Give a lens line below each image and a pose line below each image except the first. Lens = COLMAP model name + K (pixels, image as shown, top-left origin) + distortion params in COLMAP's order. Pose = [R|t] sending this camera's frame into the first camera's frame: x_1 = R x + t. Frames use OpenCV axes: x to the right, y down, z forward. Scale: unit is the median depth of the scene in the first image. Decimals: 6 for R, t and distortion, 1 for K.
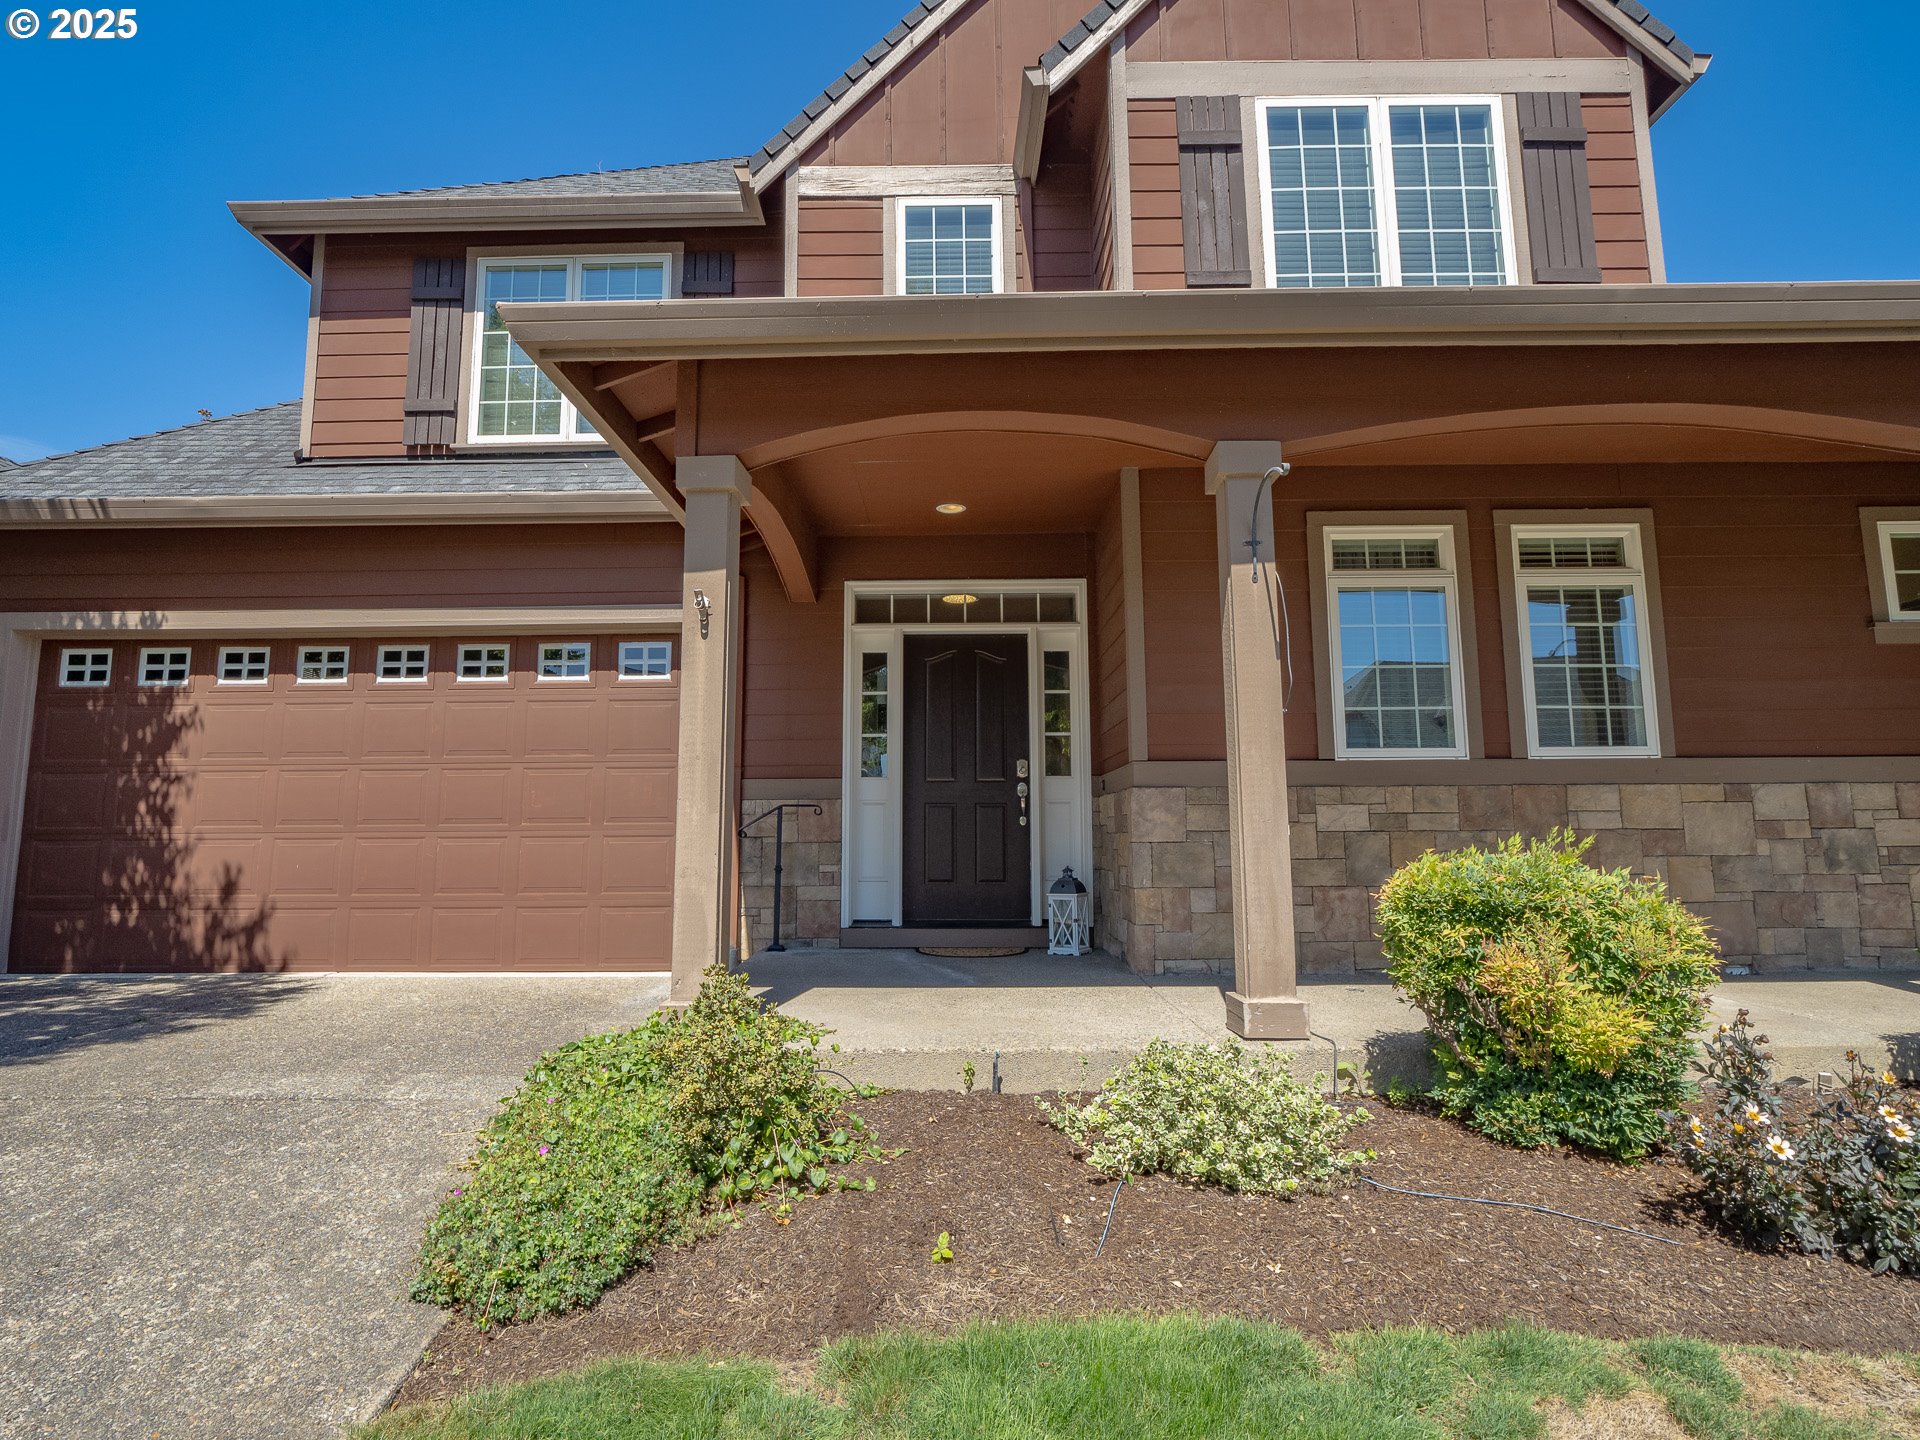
lens RADIAL K [[972.2, 0, 958.7], [0, 972.2, 718.2], [0, 0, 1]] dist [0.005555, 0.001090]
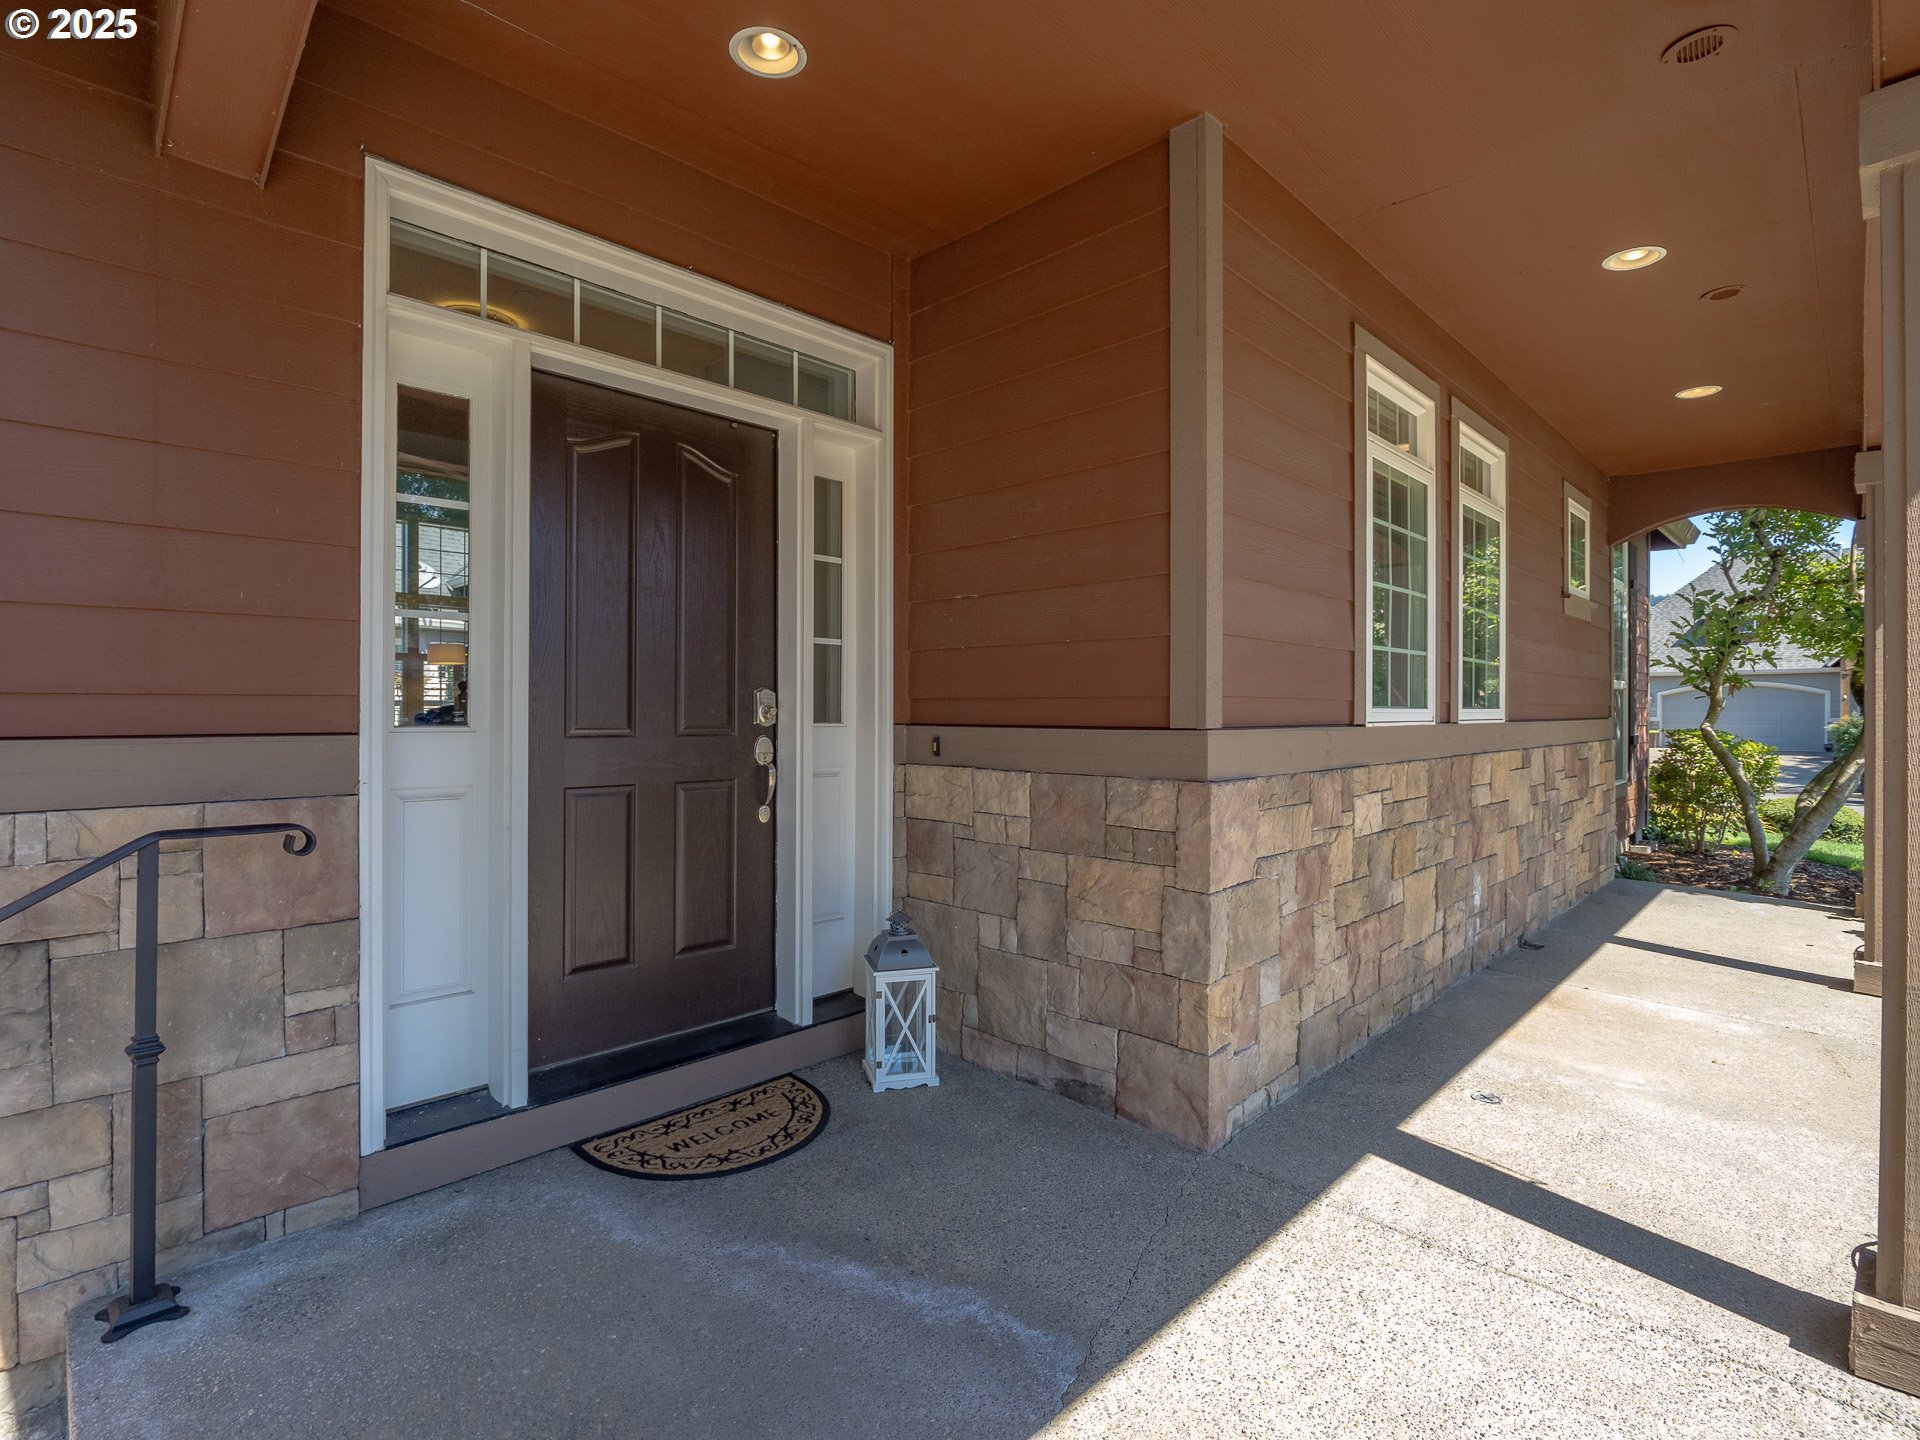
lens RADIAL K [[972.2, 0, 960.2], [0, 972.2, 713.0], [0, 0, 1]] dist [0.005555, 0.001090]
pose [[0.720522, 0.003158, 0.693425, -0.208955], [-0.088824, 0.992172, 0.087776, 0.003315], [-0.687719, -0.124837, 0.715163, 0.606947]]
